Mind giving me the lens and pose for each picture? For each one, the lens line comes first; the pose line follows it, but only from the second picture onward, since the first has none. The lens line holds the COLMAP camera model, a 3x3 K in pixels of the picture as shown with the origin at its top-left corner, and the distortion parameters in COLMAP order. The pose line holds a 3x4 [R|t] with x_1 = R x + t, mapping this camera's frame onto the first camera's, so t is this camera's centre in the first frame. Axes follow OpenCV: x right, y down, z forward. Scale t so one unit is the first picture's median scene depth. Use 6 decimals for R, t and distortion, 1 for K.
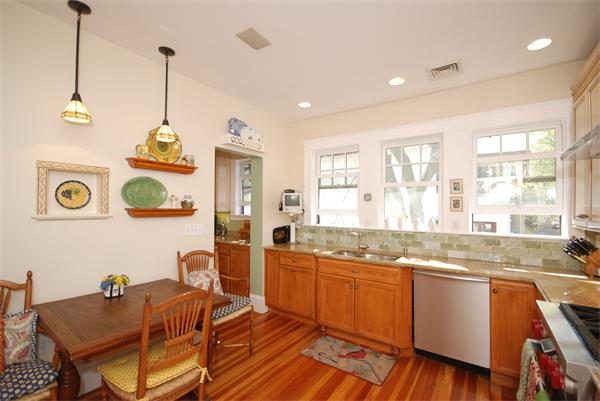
lens RADIAL K [[270.9, 0, 299.4], [0, 270.9, 200.2], [0, 0, 1]] dist [0.000045, -0.000572]
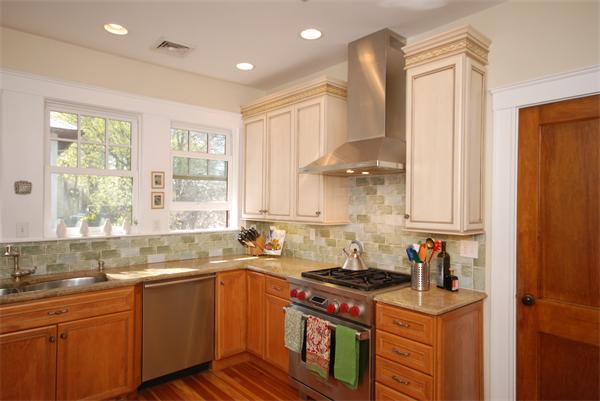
lens RADIAL K [[360.6, 0, 298.1], [0, 360.6, 203.3], [0, 0, 1]] dist [-0.017673, 0.002145]
pose [[0.222614, -0.003547, 0.974900, -0.479789], [-0.024634, 0.999654, 0.009262, 0.002173], [-0.974595, -0.026078, 0.222450, 0.332509]]
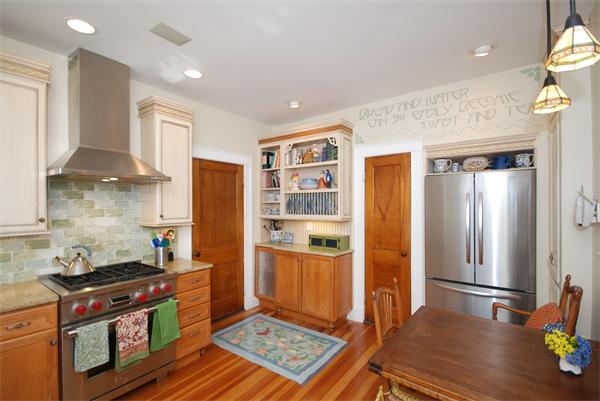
lens RADIAL K [[270.9, 0, 302.0], [0, 270.9, 203.3], [0, 0, 1]] dist [0.000045, -0.000572]
pose [[-0.999540, -0.012266, 0.027746, -0.081321], [-0.013013, 0.999553, -0.026924, 0.007811], [-0.027404, -0.027273, -0.999252, 1.213998]]
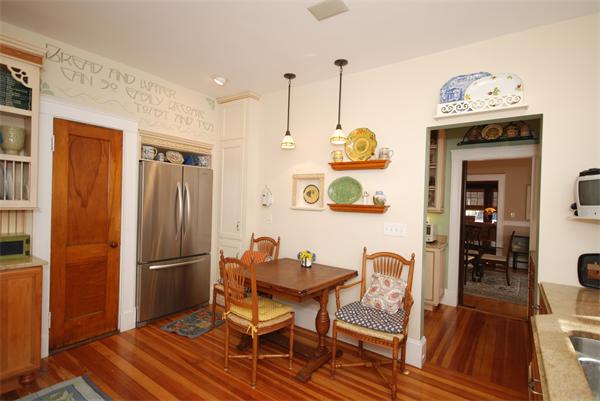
lens RADIAL K [[295.3, 0, 300.9], [0, 295.3, 202.2], [0, 0, 1]] dist [0.000133, -0.000631]
pose [[-0.015690, -0.014804, -0.999767, 0.620252], [-0.008924, 0.999853, -0.014665, 0.037633], [0.999837, 0.008692, -0.015820, 0.747007]]
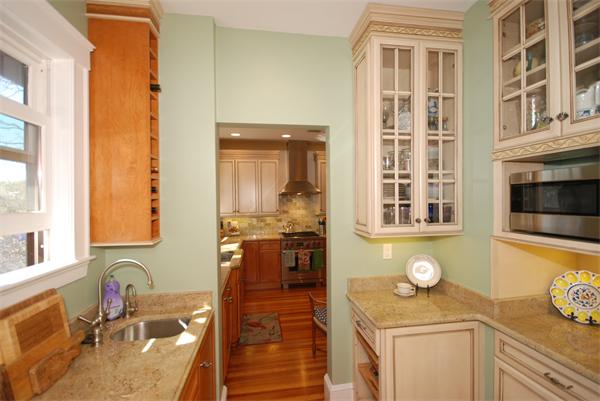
lens RADIAL K [[270.9, 0, 301.7], [0, 270.9, 200.9], [0, 0, 1]] dist [0.000045, -0.000572]
pose [[-0.697602, -0.006939, 0.716452, -0.864122], [-0.013982, 0.999895, -0.003930, -0.021419], [-0.716349, -0.012759, -0.697626, 1.732184]]
